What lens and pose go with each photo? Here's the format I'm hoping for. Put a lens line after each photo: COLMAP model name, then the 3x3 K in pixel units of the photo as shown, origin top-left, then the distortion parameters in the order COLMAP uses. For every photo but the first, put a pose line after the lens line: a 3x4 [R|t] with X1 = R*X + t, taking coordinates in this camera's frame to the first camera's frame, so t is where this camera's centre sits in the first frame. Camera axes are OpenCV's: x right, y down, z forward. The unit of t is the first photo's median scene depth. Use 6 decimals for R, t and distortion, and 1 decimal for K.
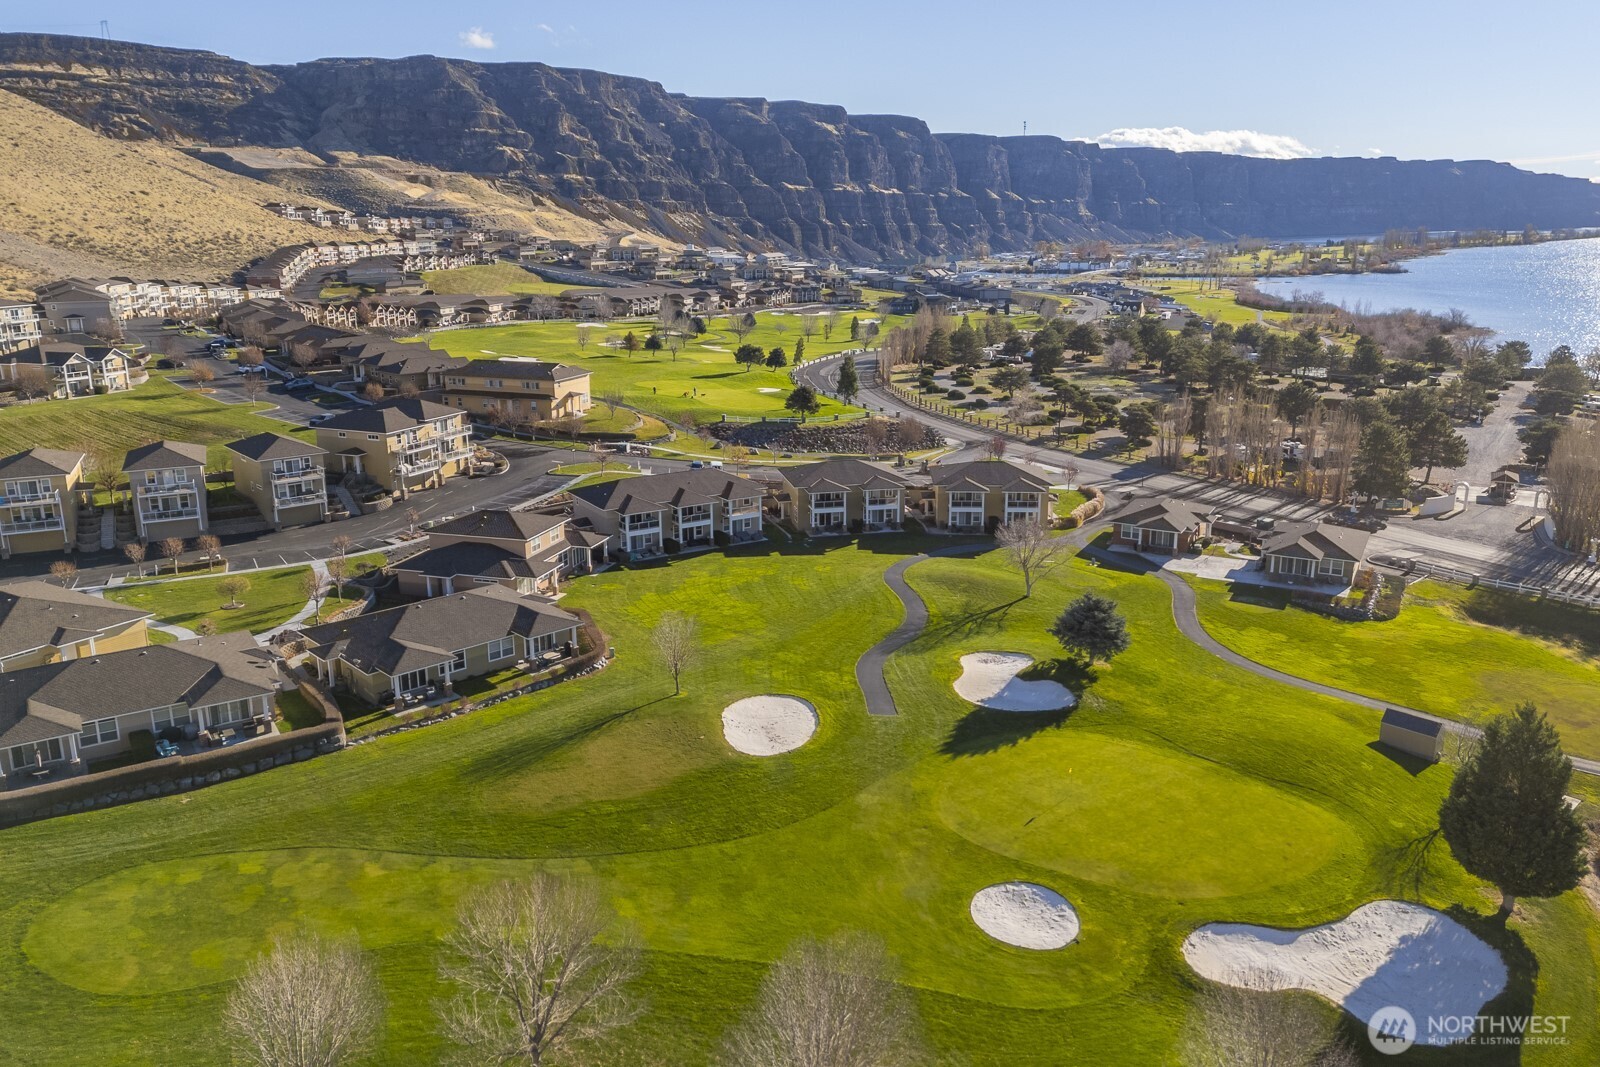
lens RADIAL K [[1187.1, 0, 804.4], [0, 1187.1, 511.0], [0, 0, 1]] dist [0.070079, -0.056371]
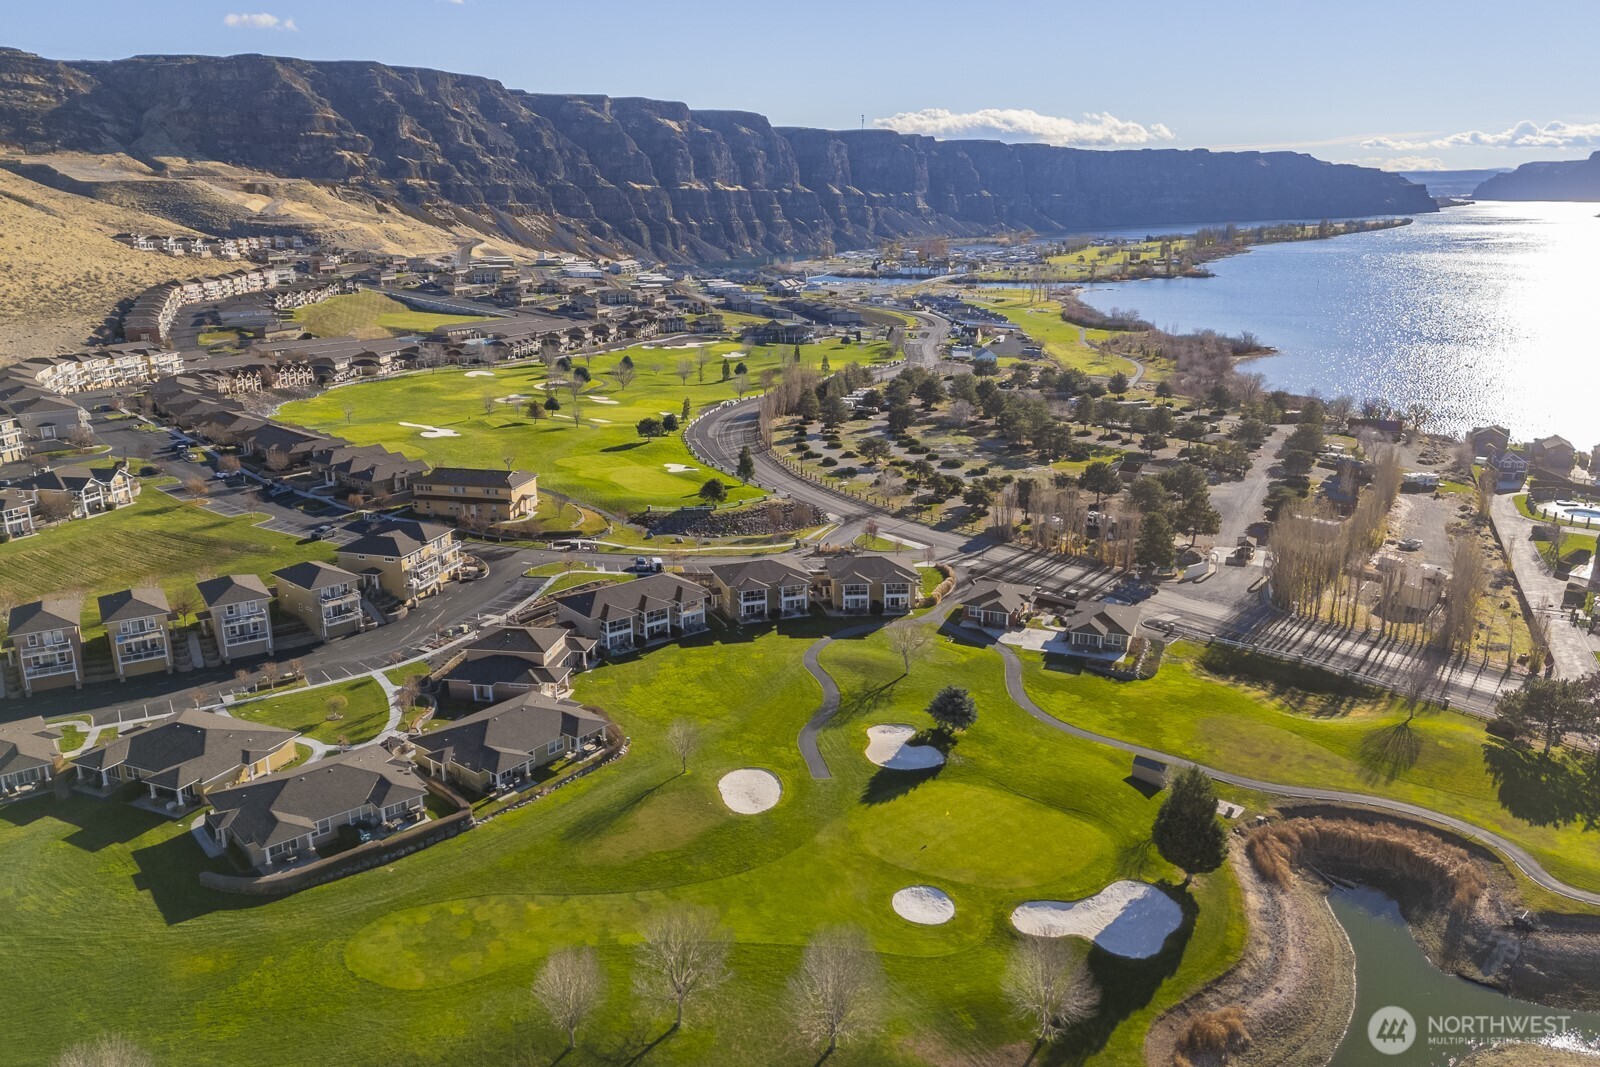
lens RADIAL K [[1187.1, 0, 804.4], [0, 1187.1, 511.0], [0, 0, 1]] dist [0.070079, -0.056371]
pose [[0.991793, -0.033115, 0.123495, -0.069202], [0.031784, 0.999414, 0.012732, -0.098955], [-0.123844, -0.008702, 0.992264, -0.263061]]
